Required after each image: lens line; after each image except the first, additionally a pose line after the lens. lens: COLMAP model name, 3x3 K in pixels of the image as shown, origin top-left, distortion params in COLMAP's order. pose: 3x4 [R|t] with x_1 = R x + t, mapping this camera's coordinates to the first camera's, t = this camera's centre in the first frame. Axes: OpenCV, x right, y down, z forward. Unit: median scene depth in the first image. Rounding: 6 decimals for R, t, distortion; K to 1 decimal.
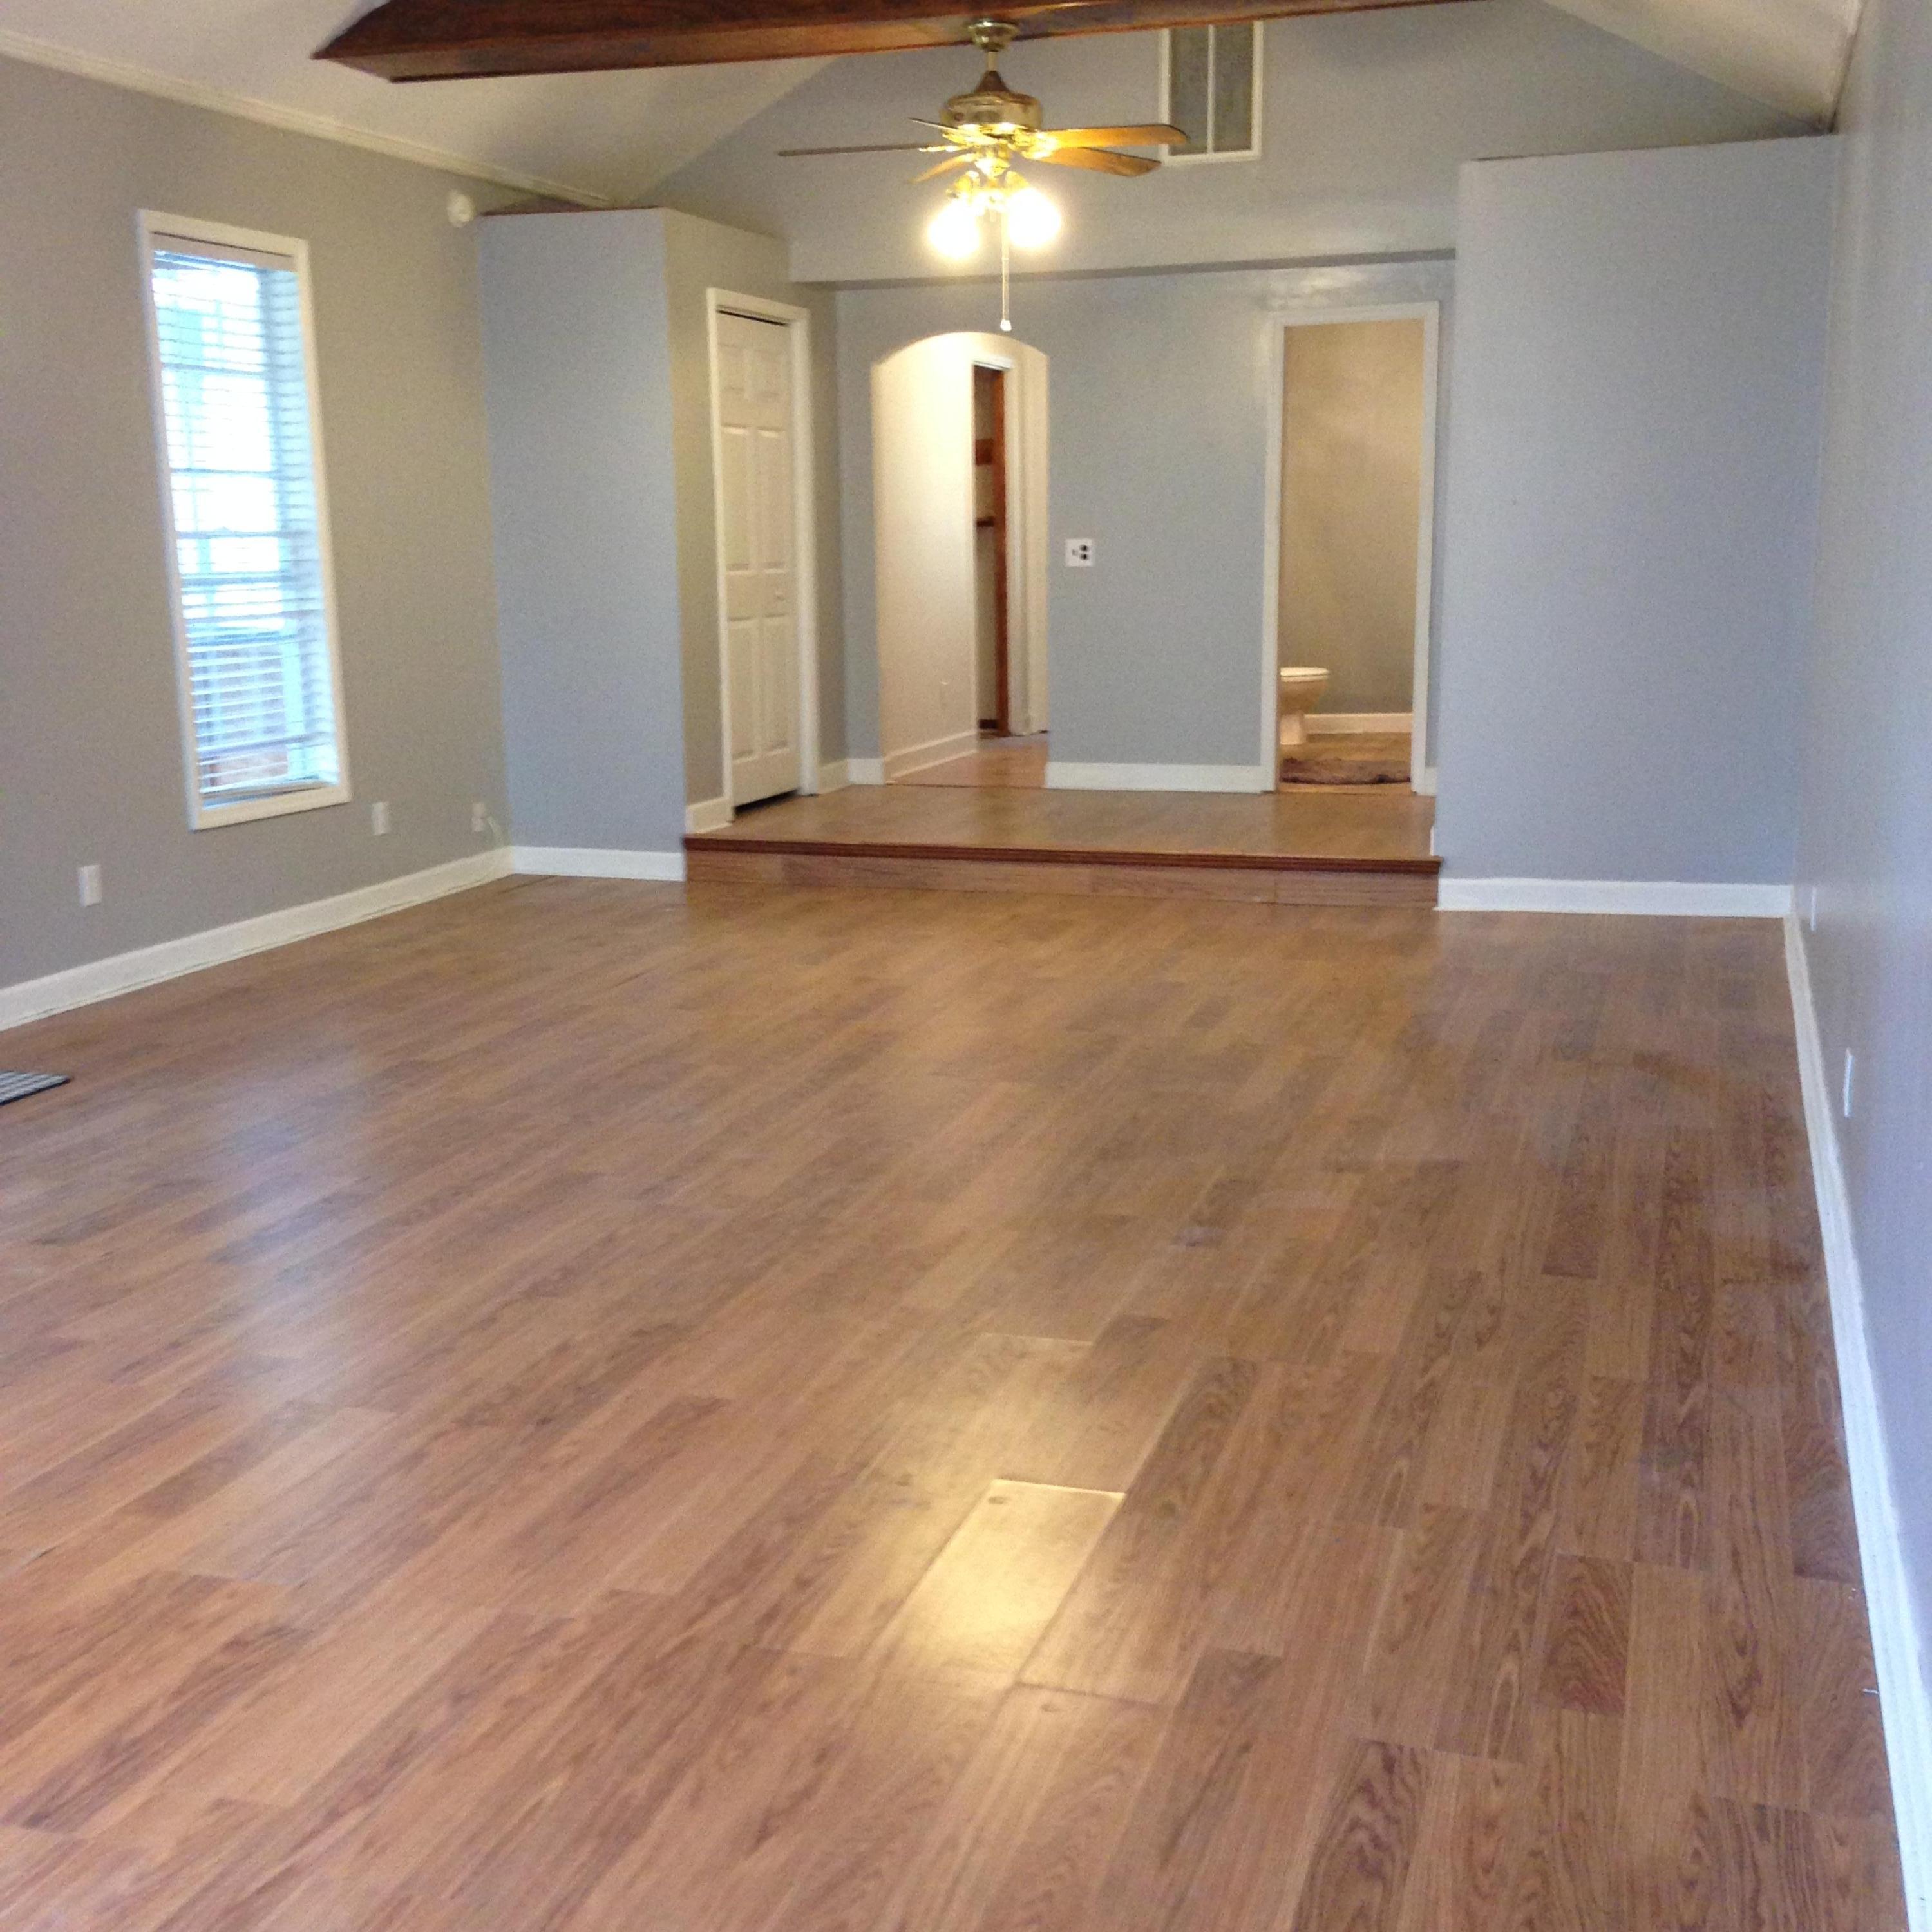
lens RADIAL K [[2366.3, 0, 979.1], [0, 2366.3, 977.1], [0, 0, 1]] dist [0.117882, 0.000000]
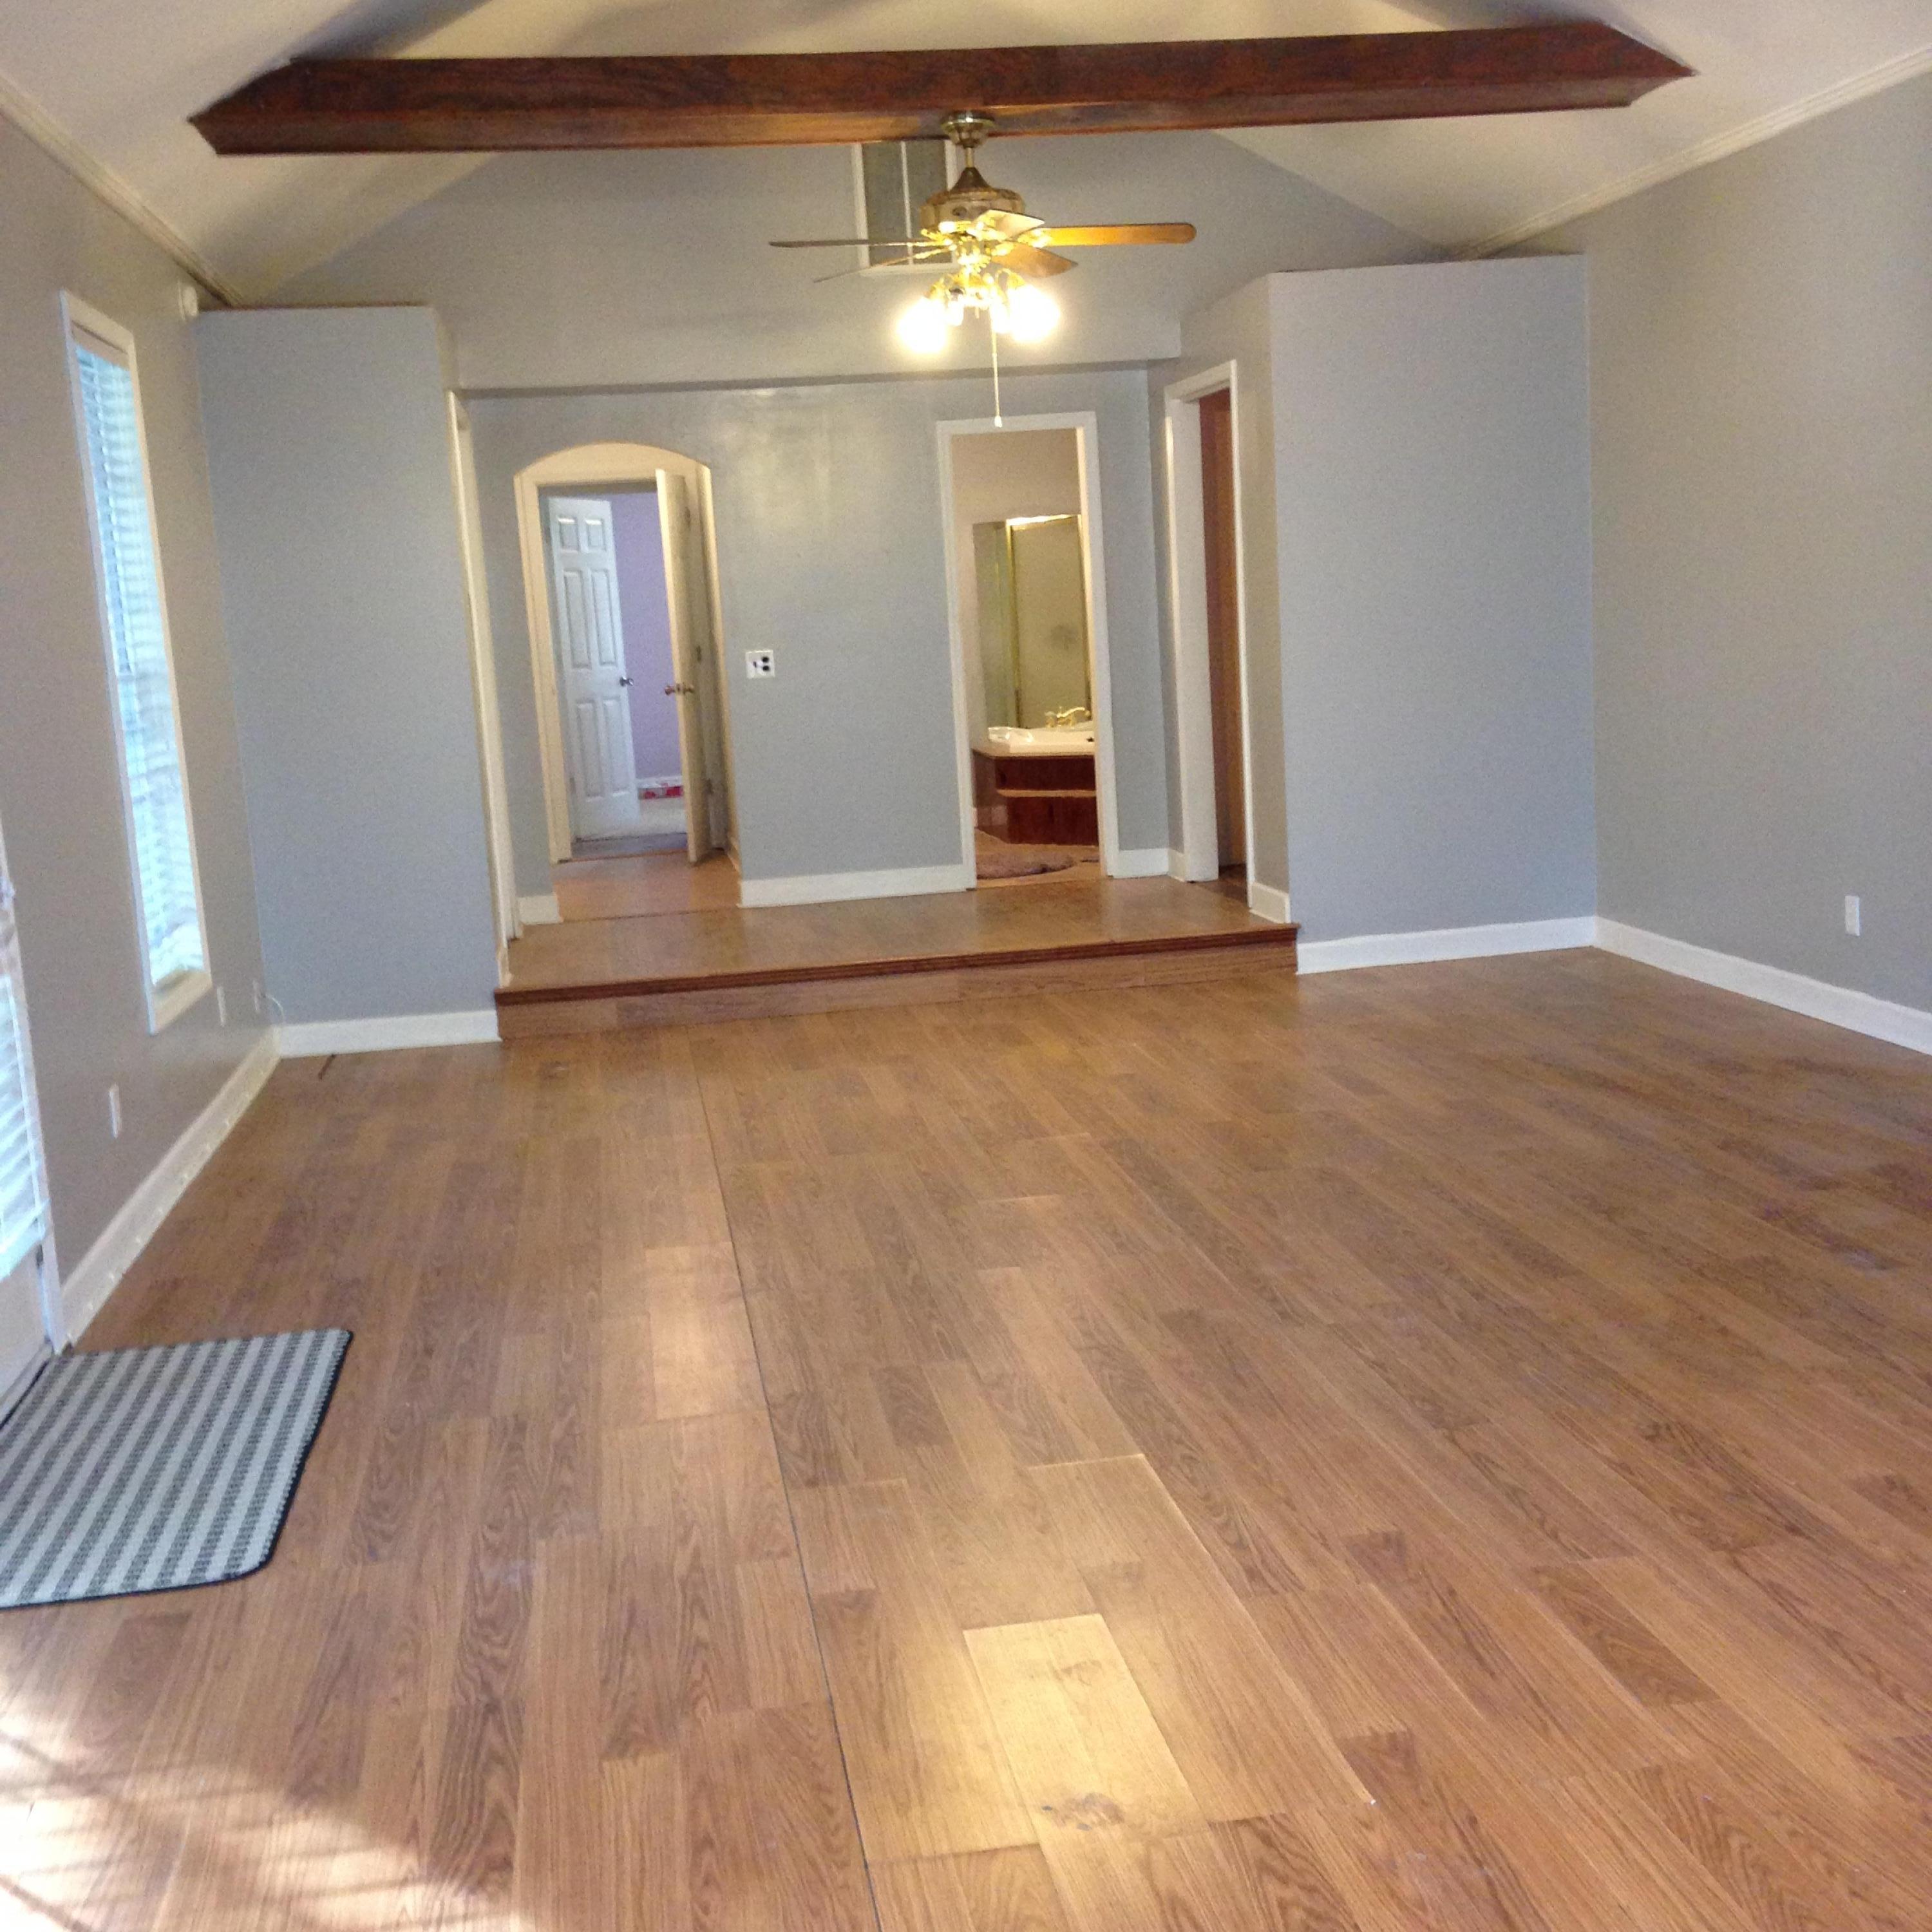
lens RADIAL K [[2366.3, 0, 971.3], [0, 2366.3, 959.9], [0, 0, 1]] dist [0.117882, 0.000000]
pose [[0.895807, -0.106115, 0.431589, -0.399016], [0.132370, 0.990710, -0.031161, -0.021904], [-0.424273, 0.085044, 0.901532, 0.127458]]
